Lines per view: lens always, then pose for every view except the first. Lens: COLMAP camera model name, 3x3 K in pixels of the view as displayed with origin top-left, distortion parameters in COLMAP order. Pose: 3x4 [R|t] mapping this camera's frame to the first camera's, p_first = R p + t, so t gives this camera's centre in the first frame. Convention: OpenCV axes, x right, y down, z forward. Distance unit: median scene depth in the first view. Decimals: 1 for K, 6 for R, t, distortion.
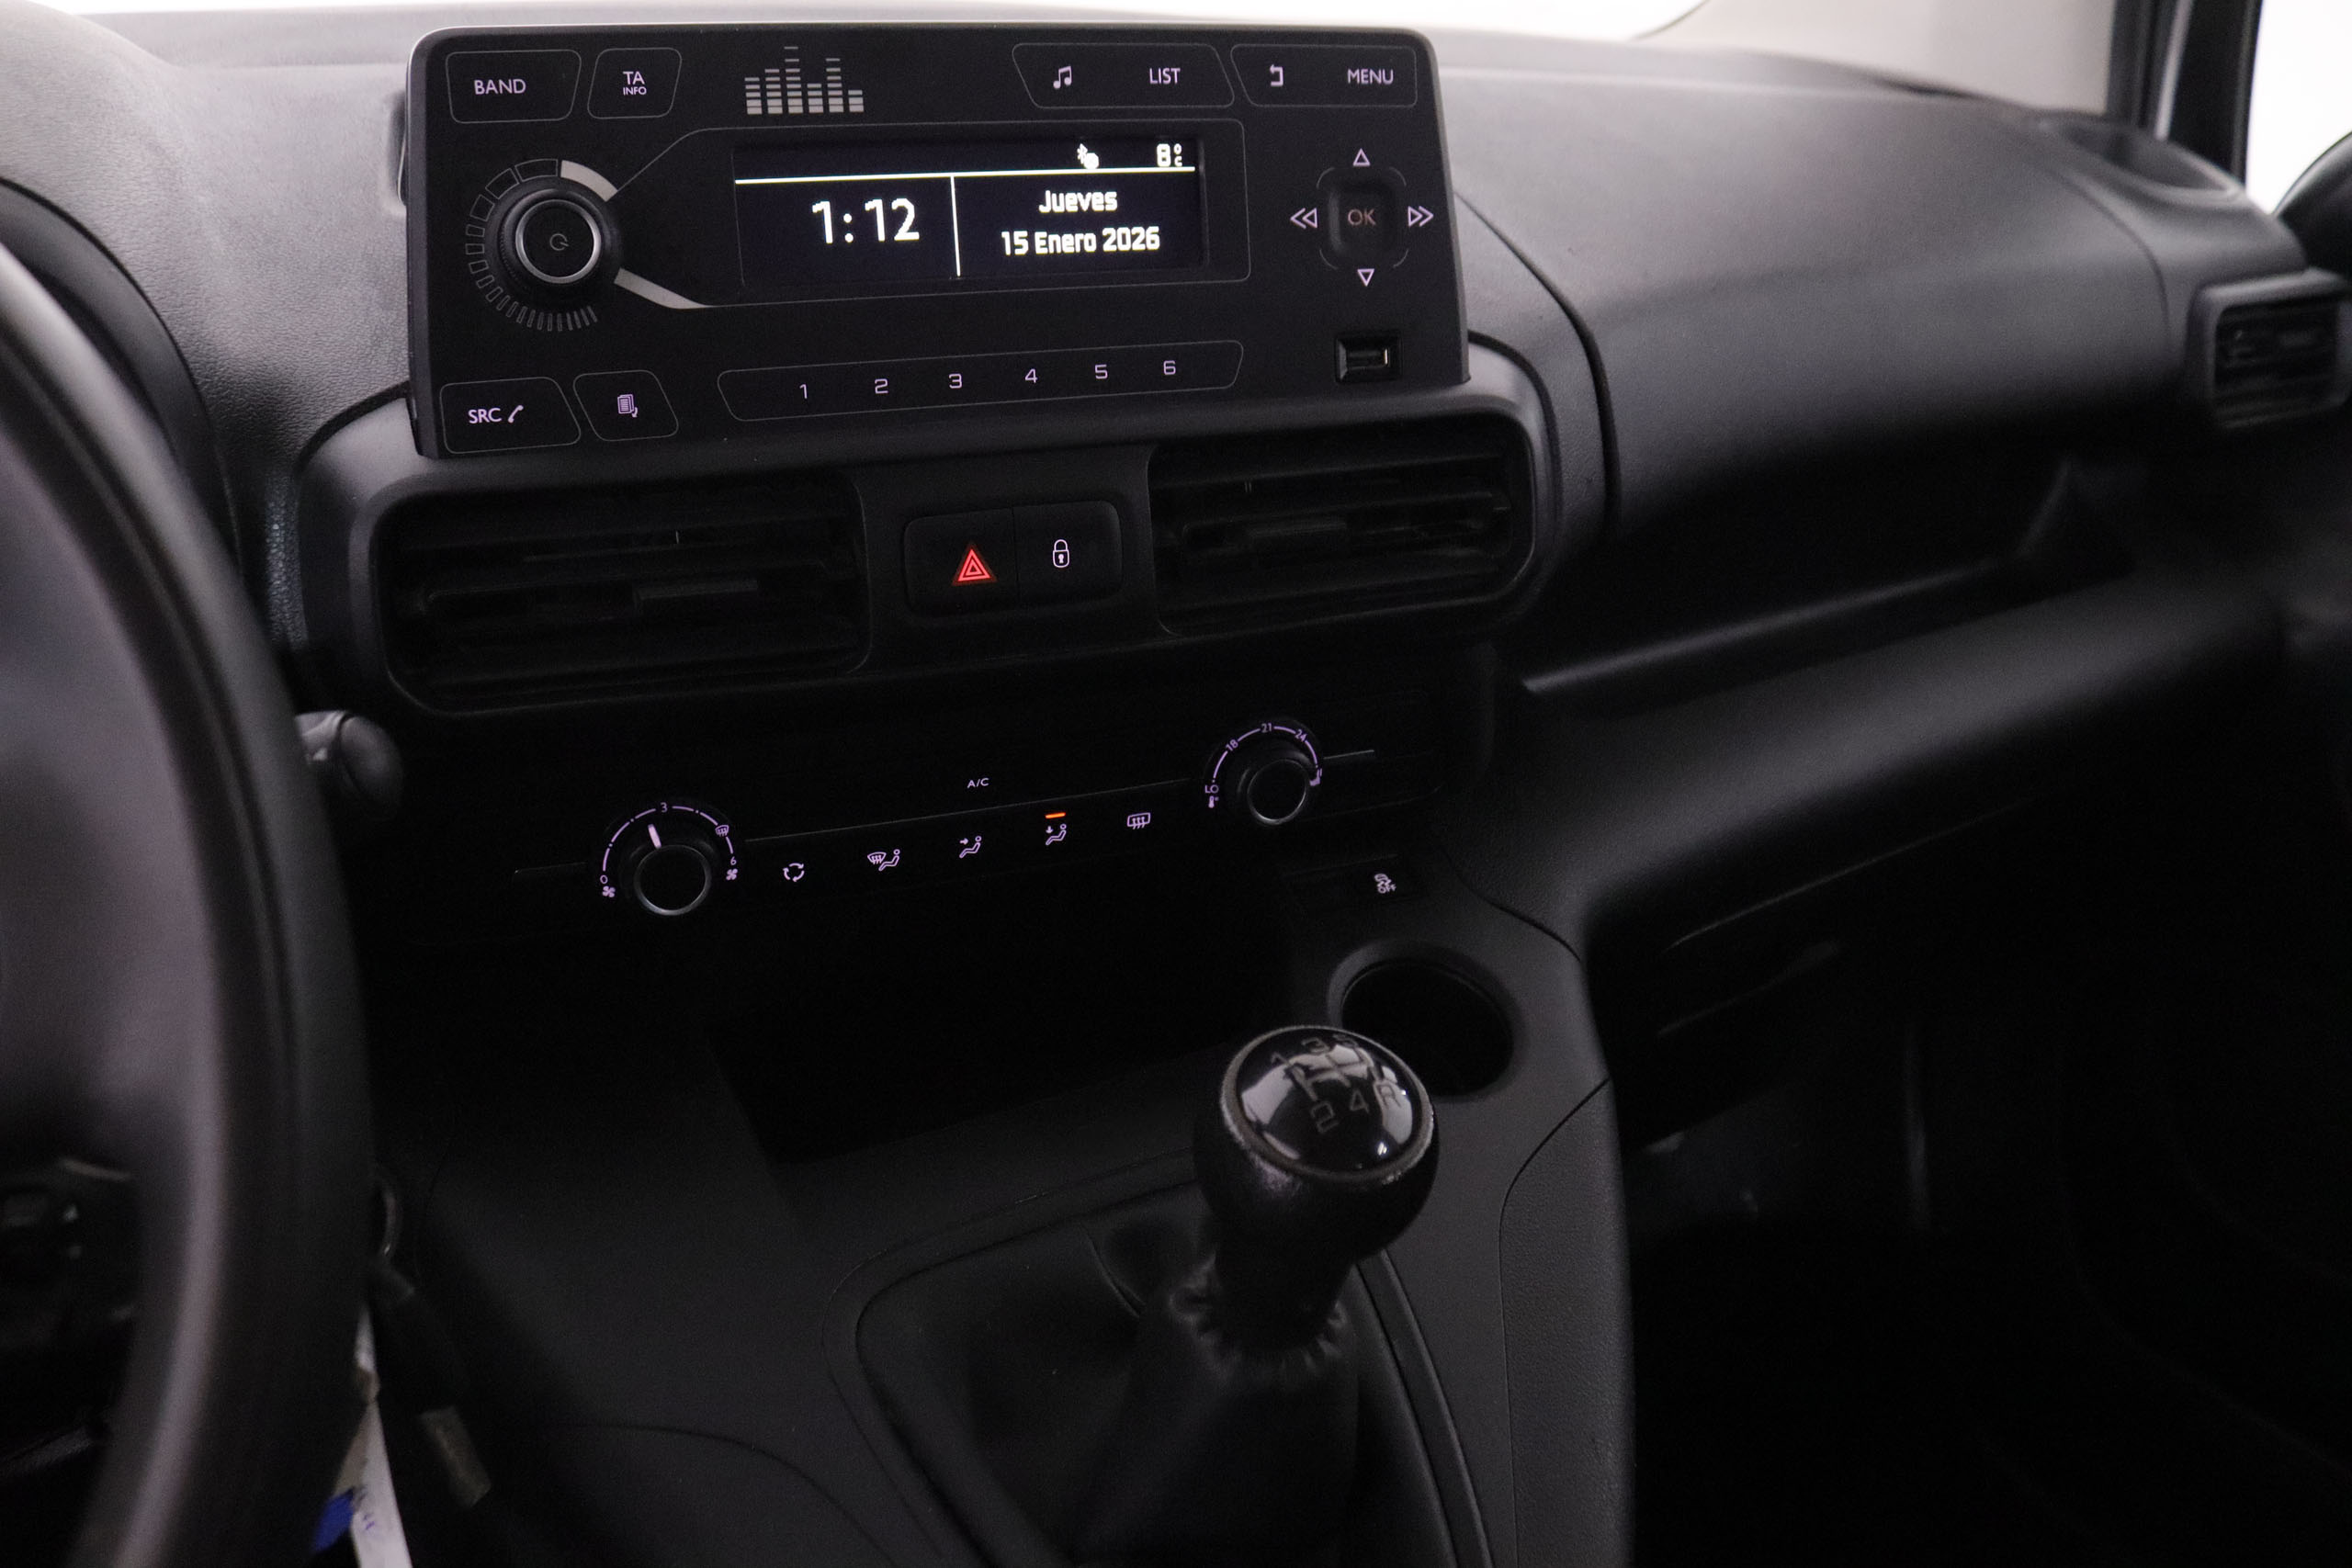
lens RADIAL K [[2024.6, 0, 1175.8], [0, 2024.6, 816.3], [0, 0, 1]] dist [-0.175301, 0.157003]
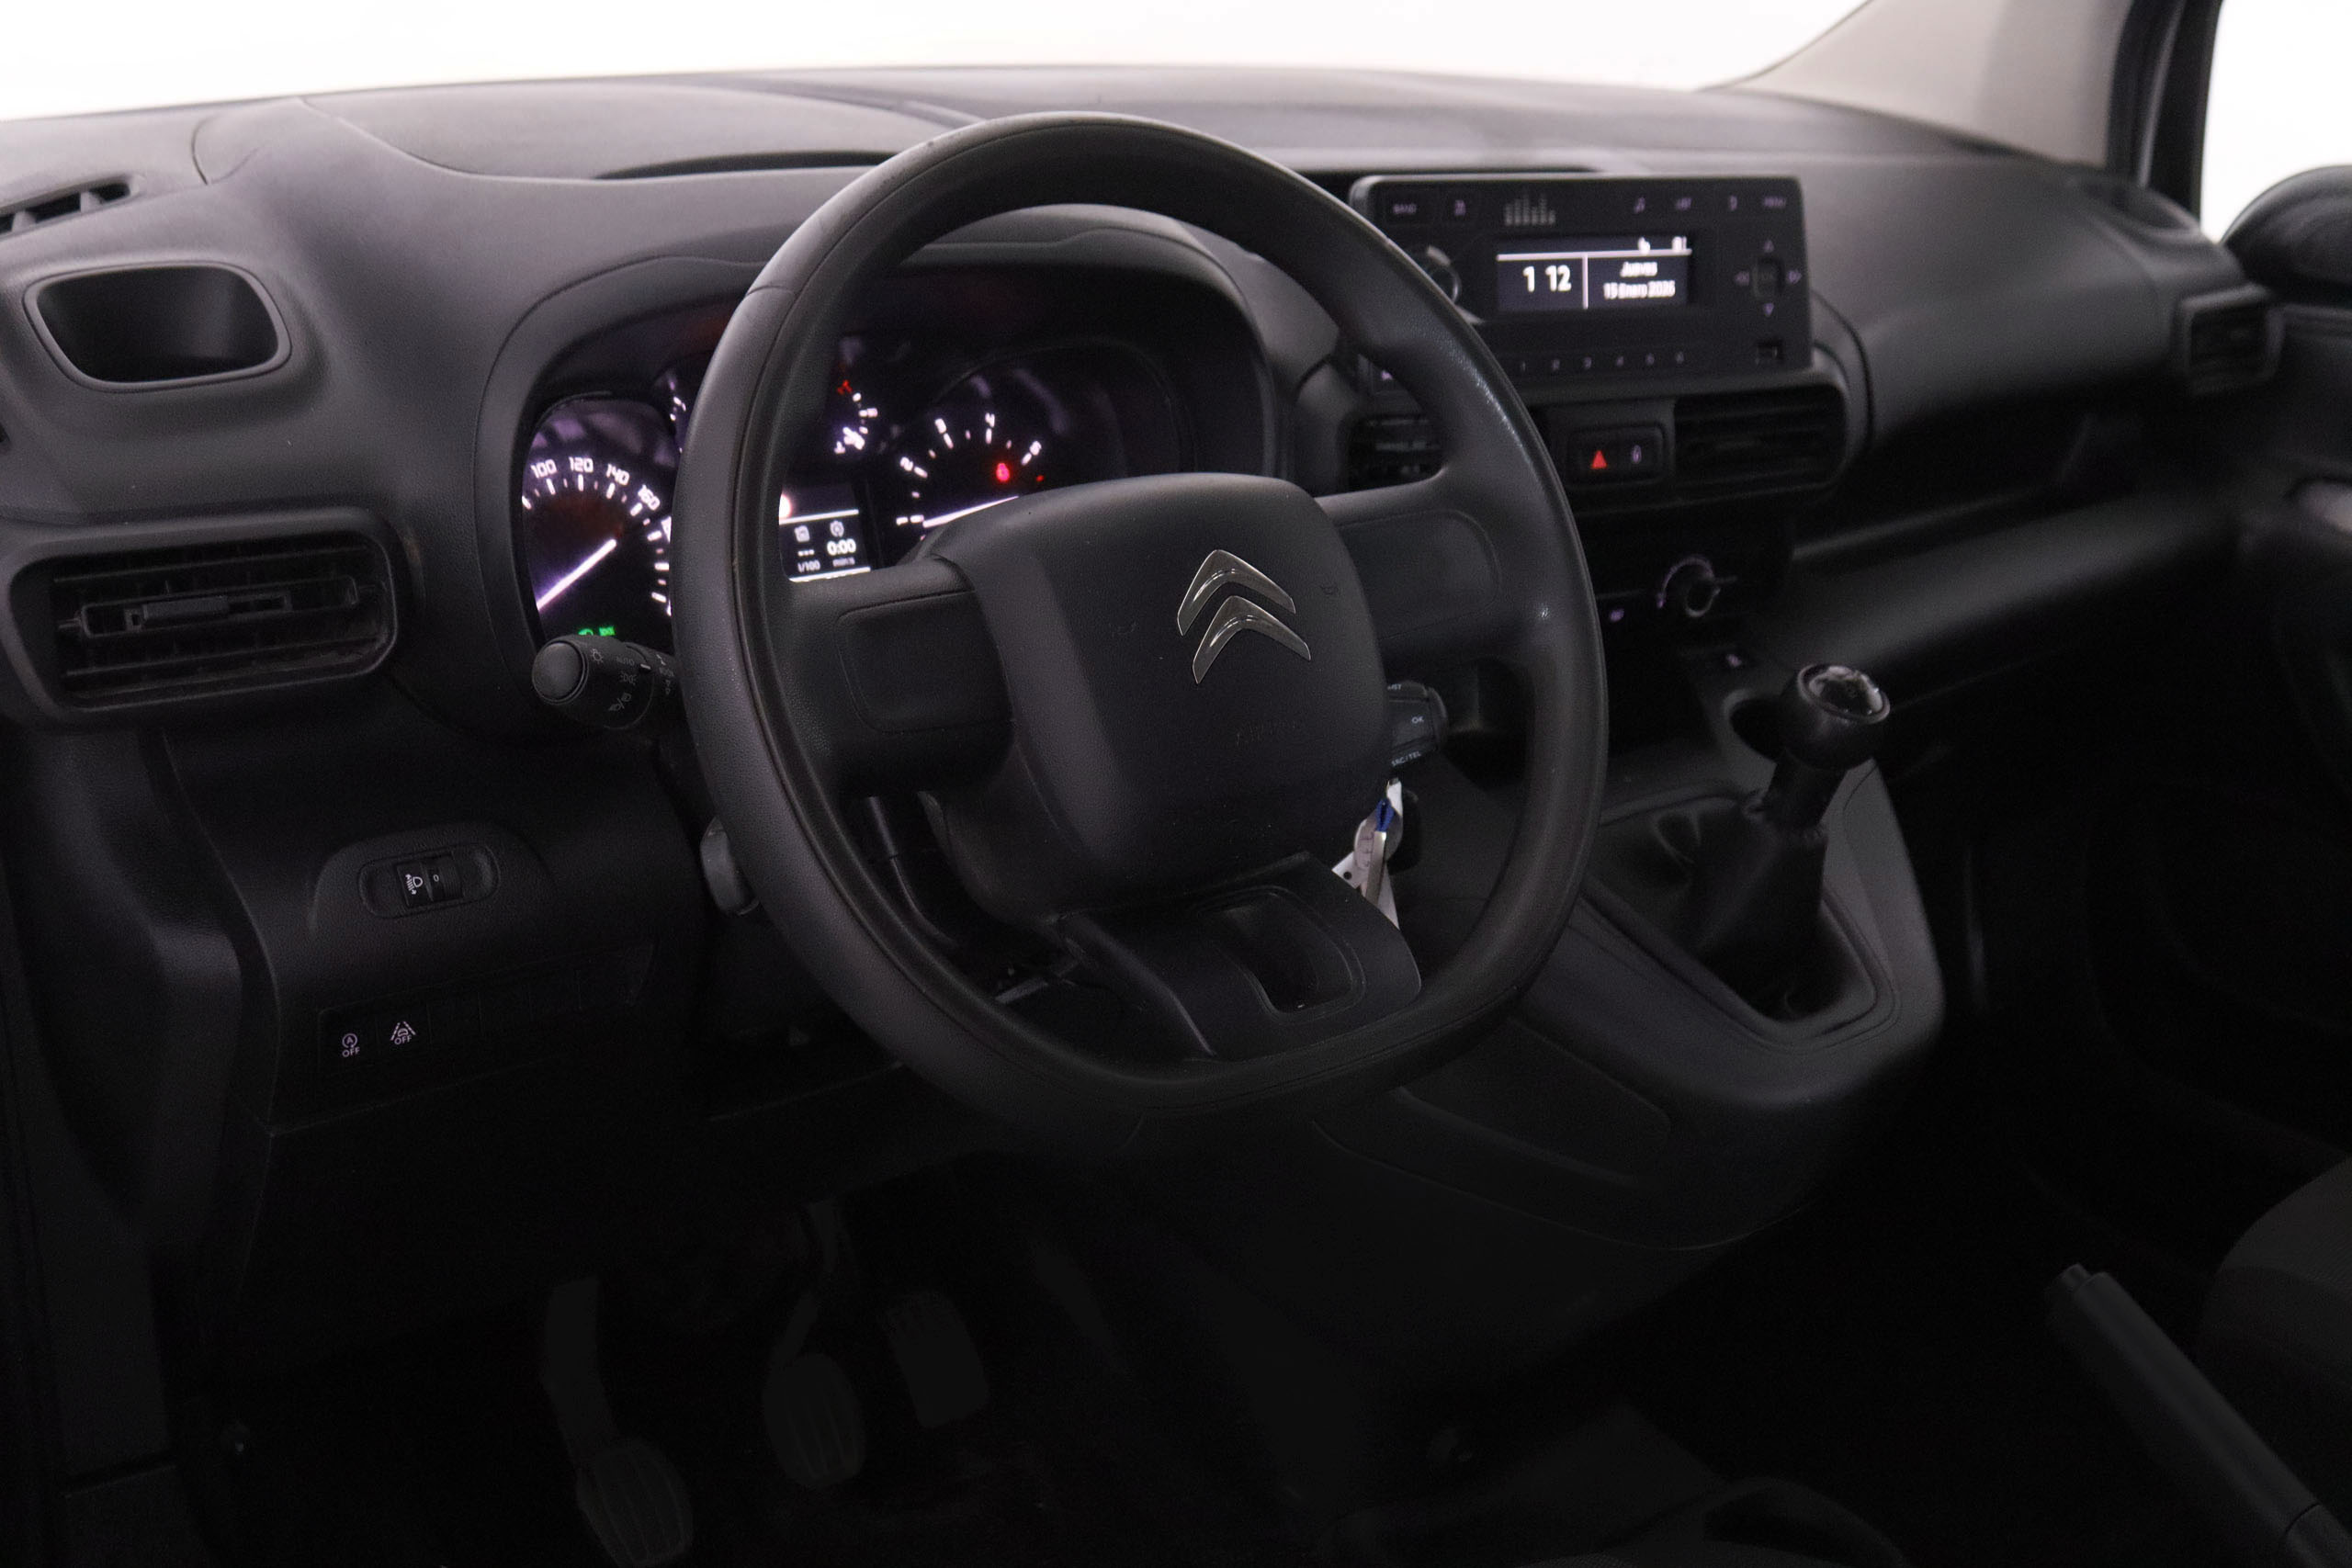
lens RADIAL K [[2489.4, 0, 1176.0], [0, 2489.4, 784.0], [0, 0, 1]] dist [-0.100218, -0.003011]
pose [[0.993223, -0.007503, 0.115978, -0.743479], [0.011198, 0.999449, -0.031244, 0.243376], [-0.115680, 0.032332, 0.992760, -1.233962]]
